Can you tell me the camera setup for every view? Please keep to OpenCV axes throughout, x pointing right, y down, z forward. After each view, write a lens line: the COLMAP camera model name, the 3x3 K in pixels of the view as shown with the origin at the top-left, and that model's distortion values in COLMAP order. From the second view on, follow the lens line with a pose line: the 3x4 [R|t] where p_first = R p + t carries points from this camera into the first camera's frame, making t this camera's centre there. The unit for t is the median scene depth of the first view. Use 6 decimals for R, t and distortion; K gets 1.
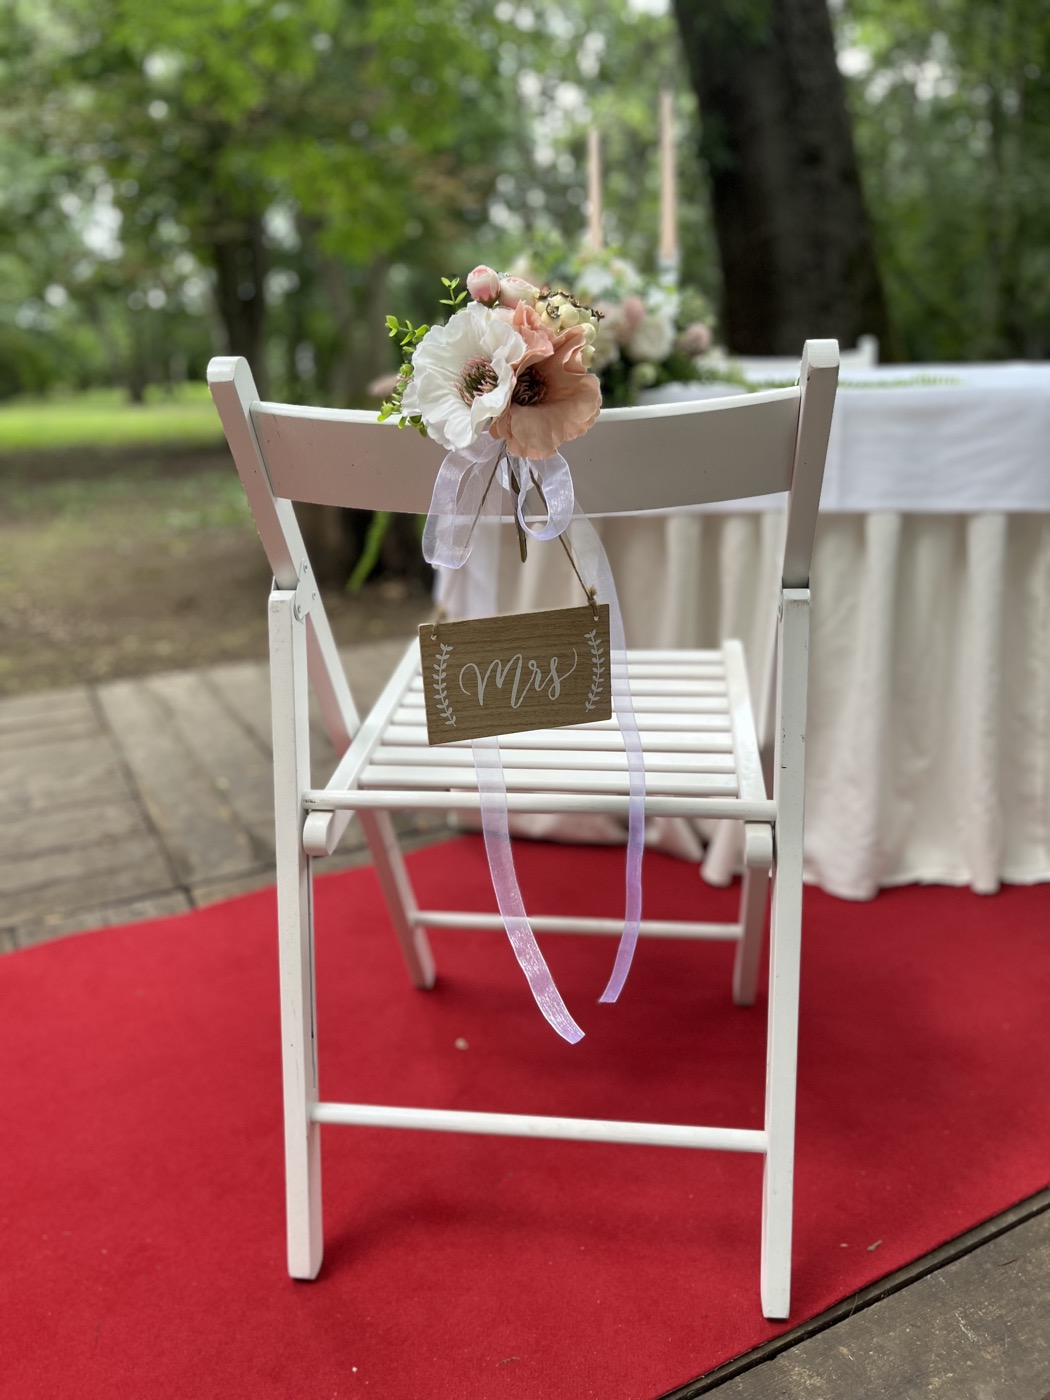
lens RADIAL K [[1065.4, 0, 519.1], [0, 1065.4, 718.2], [0, 0, 1]] dist [0.063242, -0.114350]
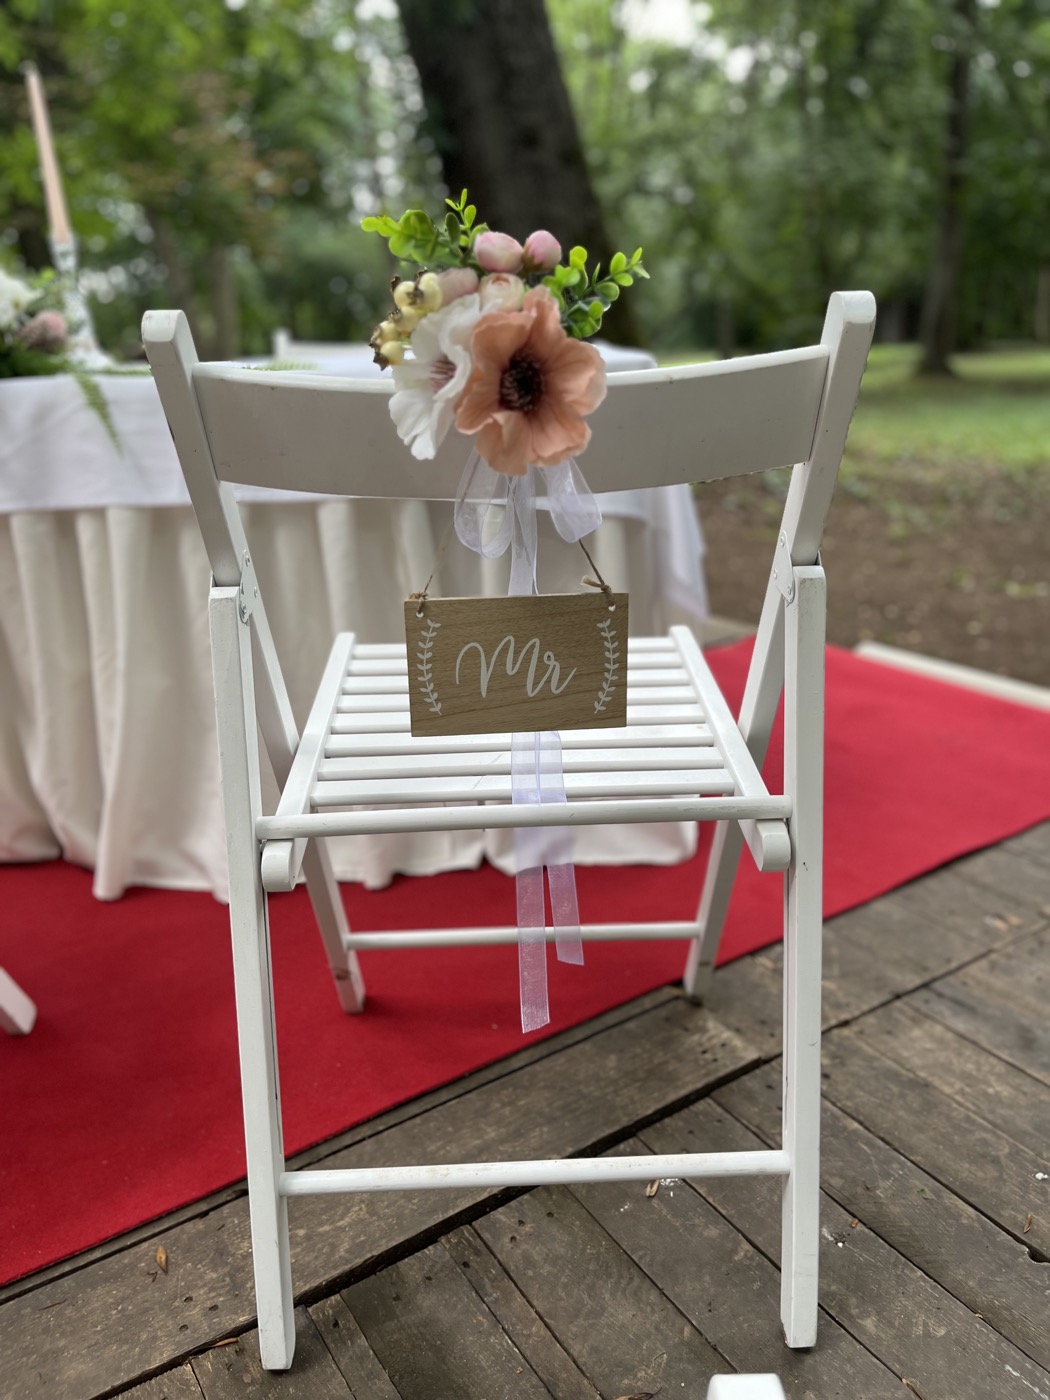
lens RADIAL K [[1070.6, 0, 539.6], [0, 1070.6, 707.5], [0, 0, 1]] dist [0.036979, -0.083731]
pose [[0.993726, -0.053977, 0.097951, 0.812539], [0.053602, 0.998542, 0.006455, -0.000724], [-0.098157, -0.001165, 0.995170, 0.023242]]
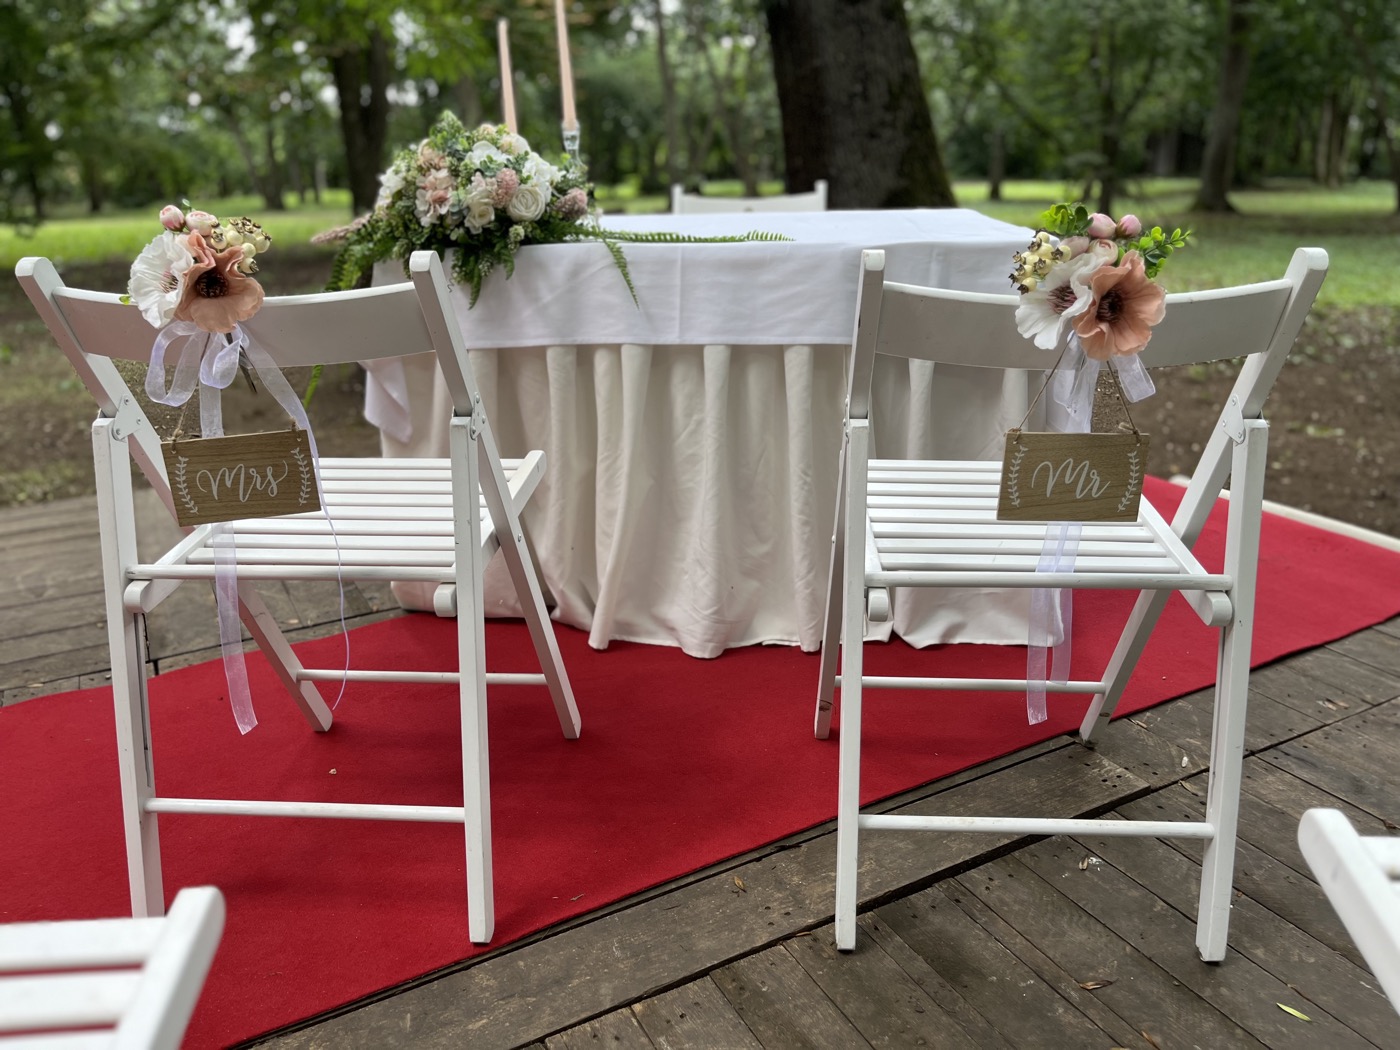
lens RADIAL K [[1065.4, 0, 708.0], [0, 1065.4, 522.6], [0, 0, 1]] dist [0.063242, -0.114350]
pose [[0.999541, -0.008451, 0.029076, 0.463001], [0.008414, 0.999964, 0.001389, 0.016866], [-0.029087, -0.001144, 0.999576, -0.361570]]
